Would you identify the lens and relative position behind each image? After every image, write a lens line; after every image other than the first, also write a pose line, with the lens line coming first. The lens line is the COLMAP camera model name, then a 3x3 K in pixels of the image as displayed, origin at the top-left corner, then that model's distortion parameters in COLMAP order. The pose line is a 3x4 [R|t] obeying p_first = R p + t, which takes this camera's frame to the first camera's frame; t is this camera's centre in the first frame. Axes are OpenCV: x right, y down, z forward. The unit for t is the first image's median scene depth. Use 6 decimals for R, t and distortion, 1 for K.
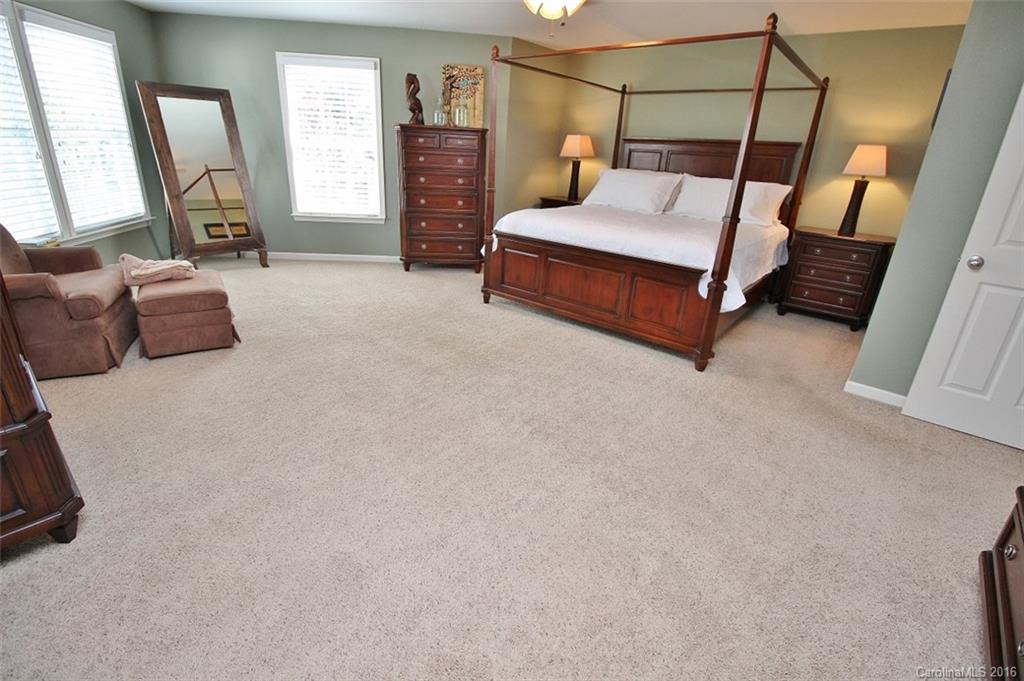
lens RADIAL K [[472.6, 0, 514.5], [0, 472.6, 336.9], [0, 0, 1]] dist [-0.001430, -0.011156]
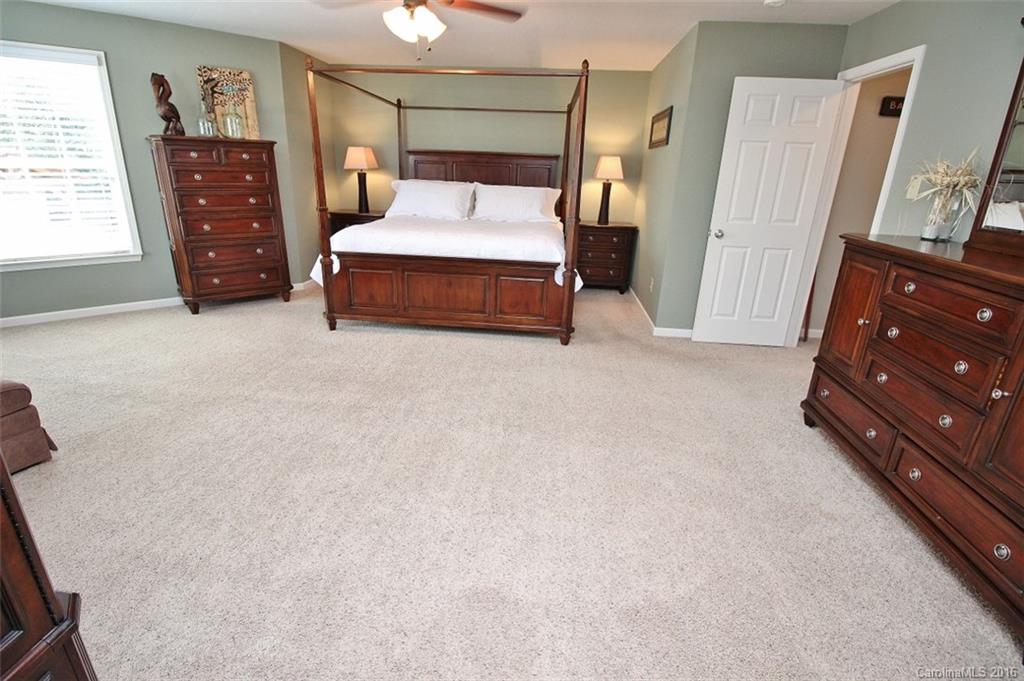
lens RADIAL K [[472.6, 0, 512.5], [0, 472.6, 336.8], [0, 0, 1]] dist [-0.001430, -0.011156]
pose [[0.819624, -0.211160, 0.532567, -0.279710], [0.215988, 0.974894, 0.054134, -0.034059], [-0.530628, 0.070659, 0.844655, 0.035338]]
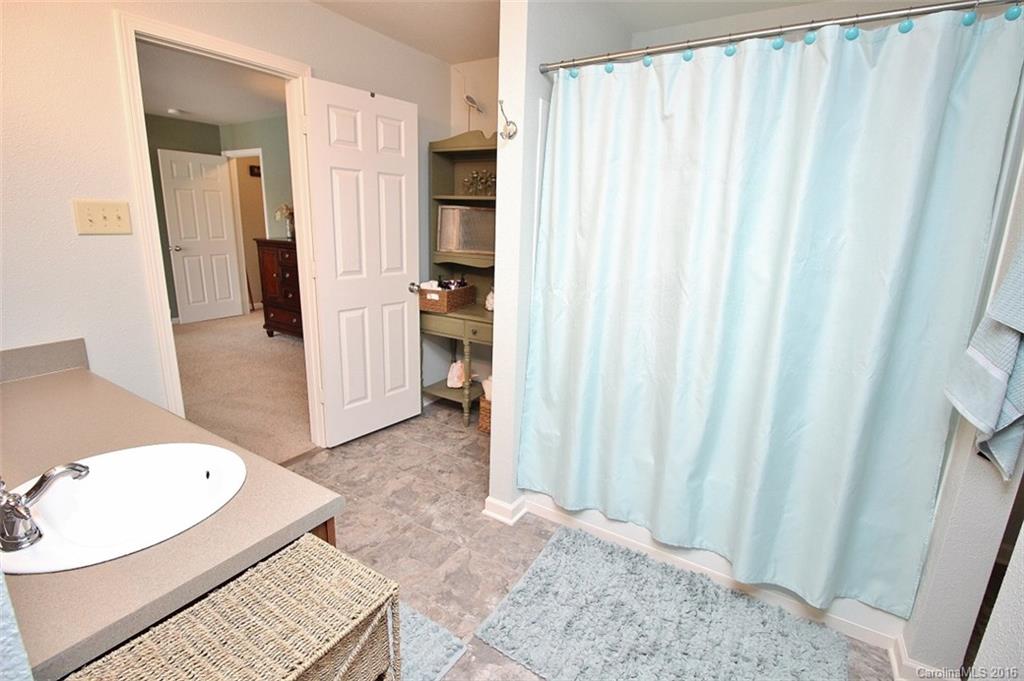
lens RADIAL K [[472.6, 0, 505.6], [0, 472.6, 338.0], [0, 0, 1]] dist [-0.001430, -0.011156]
pose [[-0.133056, -0.291505, 0.947270, -0.877432], [0.324844, 0.890147, 0.319555, 0.009215], [-0.936361, 0.350233, -0.023746, -0.171676]]
